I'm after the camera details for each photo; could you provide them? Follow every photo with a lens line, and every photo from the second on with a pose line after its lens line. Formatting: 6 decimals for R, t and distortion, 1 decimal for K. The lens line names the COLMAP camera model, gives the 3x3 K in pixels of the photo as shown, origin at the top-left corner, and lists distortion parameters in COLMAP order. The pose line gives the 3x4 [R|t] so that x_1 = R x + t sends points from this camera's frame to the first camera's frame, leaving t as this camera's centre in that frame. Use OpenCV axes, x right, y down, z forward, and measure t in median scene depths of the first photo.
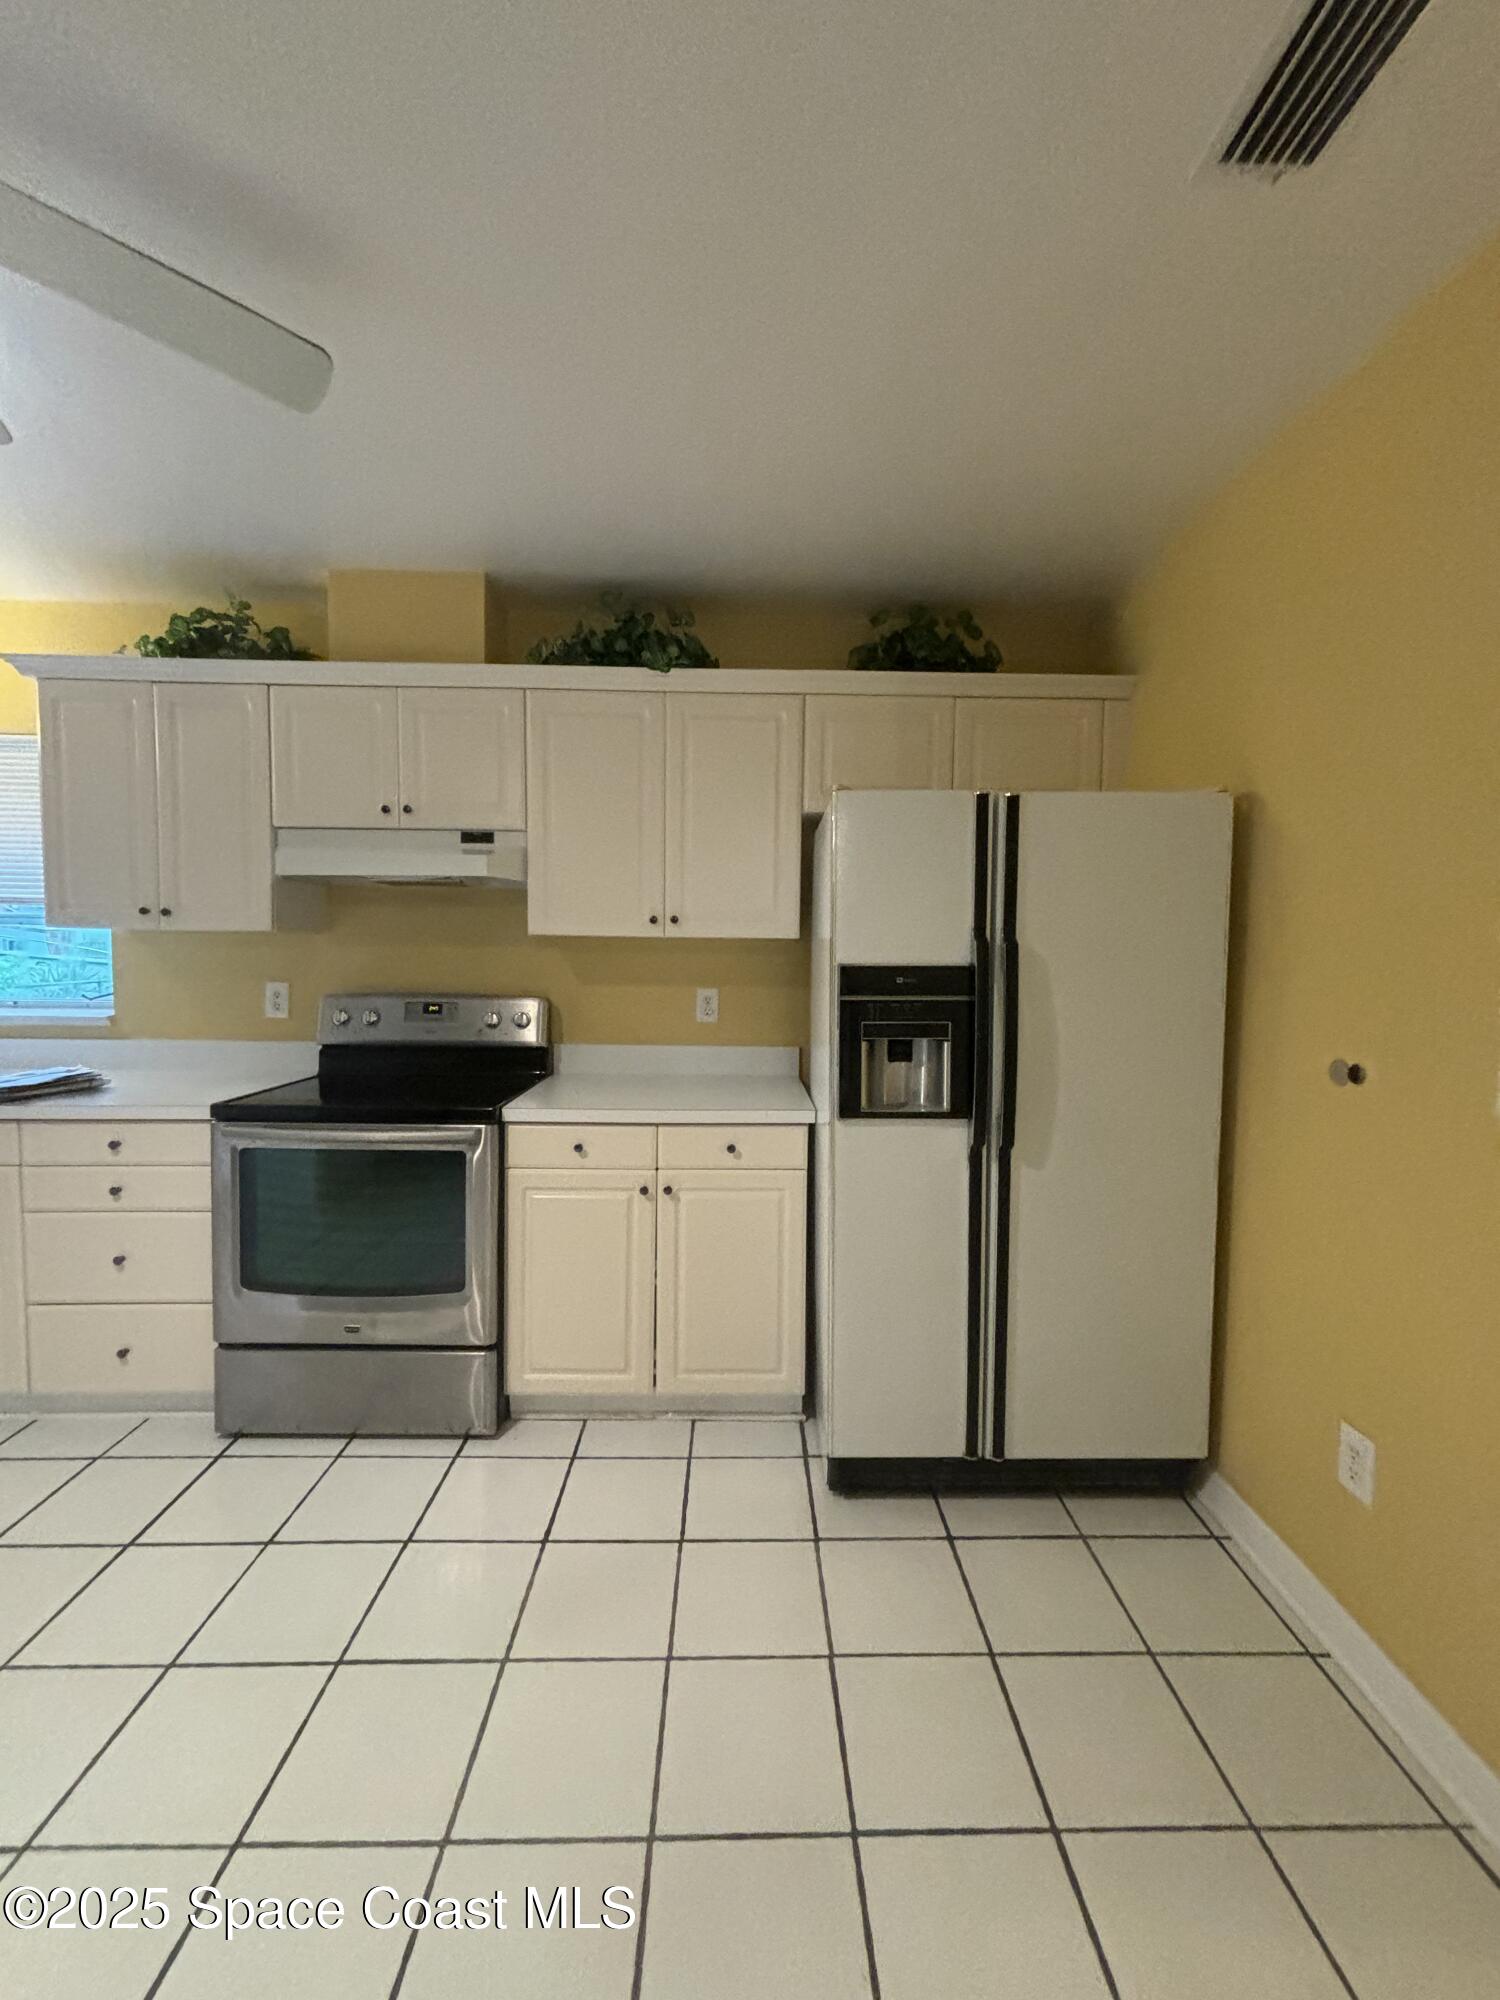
lens RADIAL K [[813.0, 0, 748.5], [0, 813.0, 997.9], [0, 0, 1]] dist [0.013872, -0.003795]
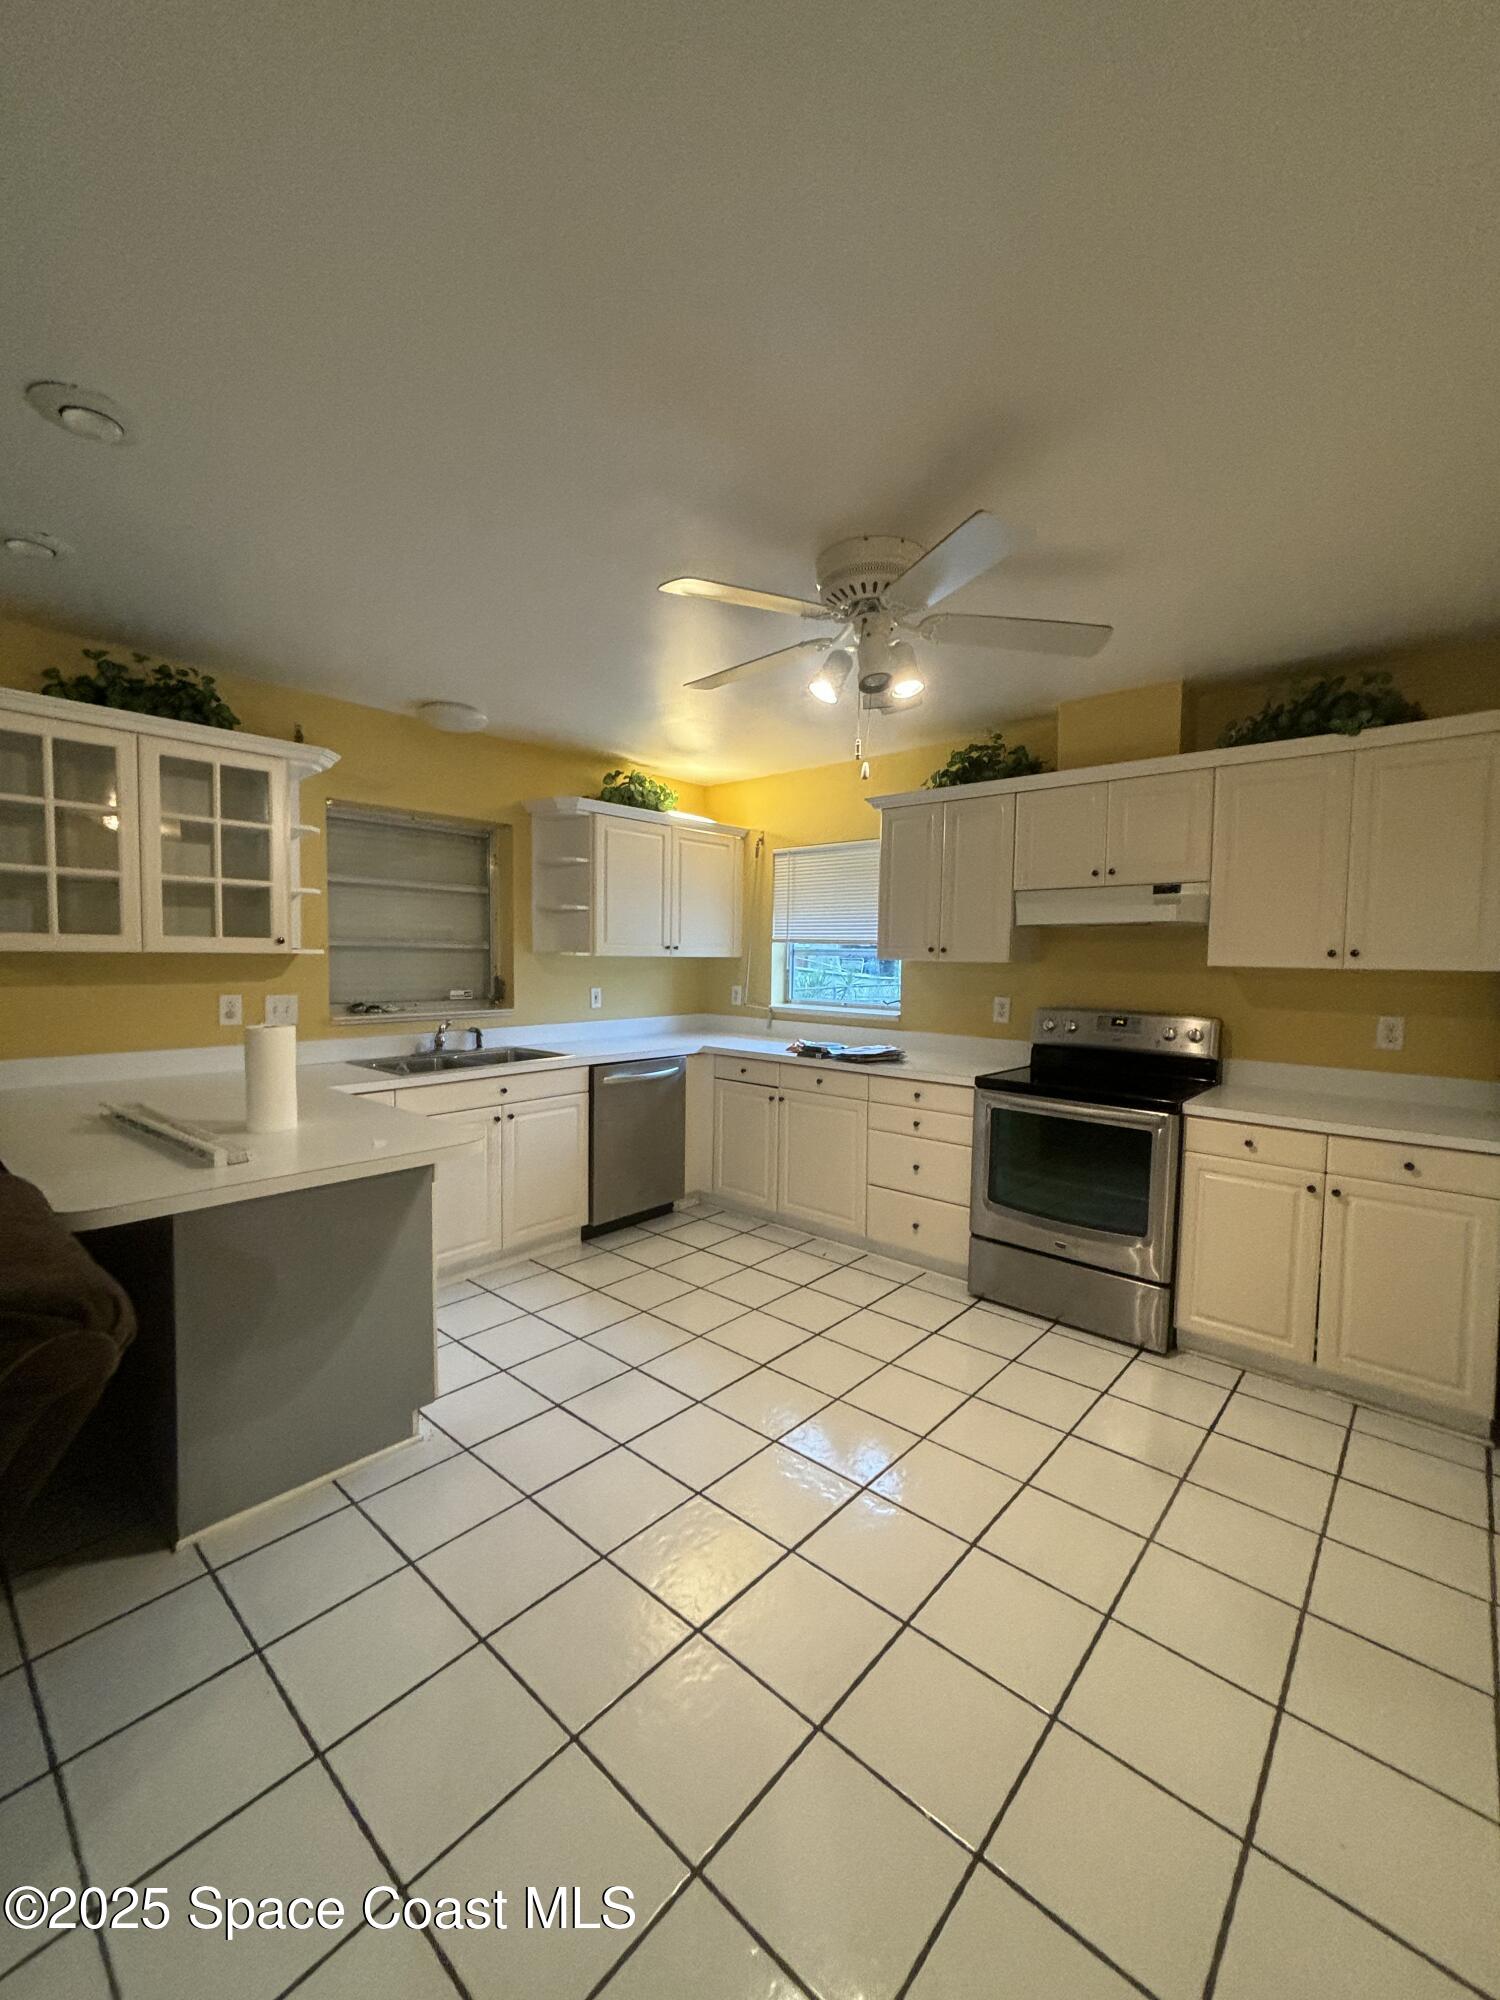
lens RADIAL K [[813.0, 0, 759.0], [0, 813.0, 1000.1], [0, 0, 1]] dist [0.013872, -0.003795]
pose [[0.751536, 0.036069, -0.658705, 0.037270], [-0.043073, 0.999056, 0.005563, -0.004446], [0.658284, 0.024192, 0.752380, -0.391219]]
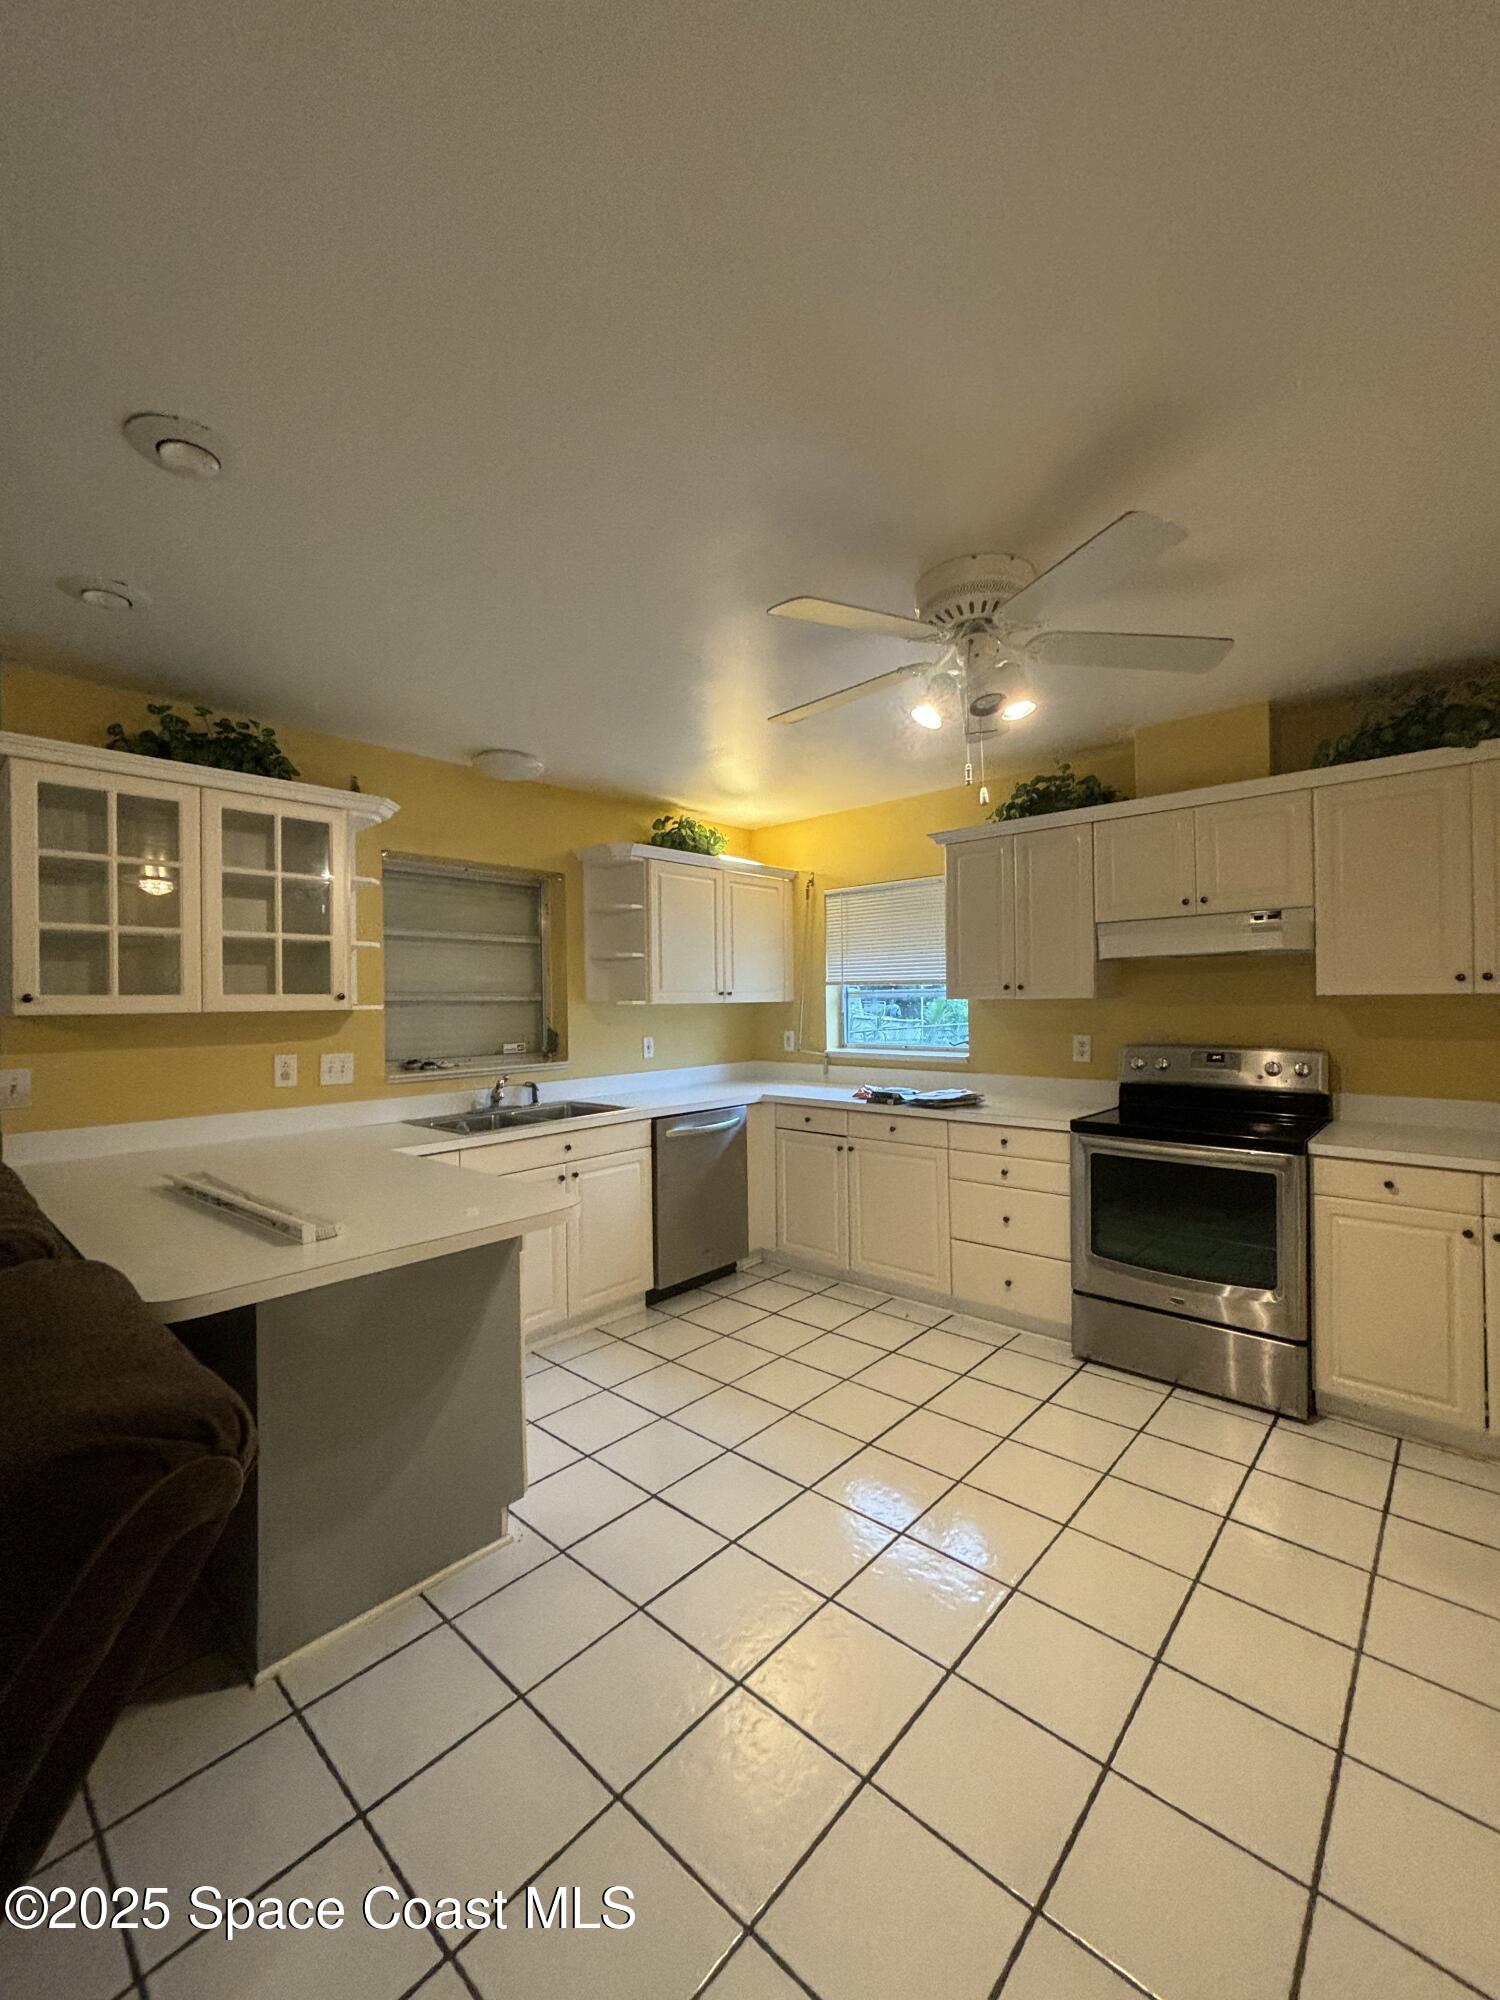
lens RADIAL K [[813.0, 0, 758.9], [0, 813.0, 1000.0], [0, 0, 1]] dist [0.013872, -0.003795]
pose [[0.743852, -0.023657, -0.667926, -0.090397], [-0.015180, 0.998518, -0.052271, 0.001770], [0.668172, 0.049022, 0.742390, -0.415188]]
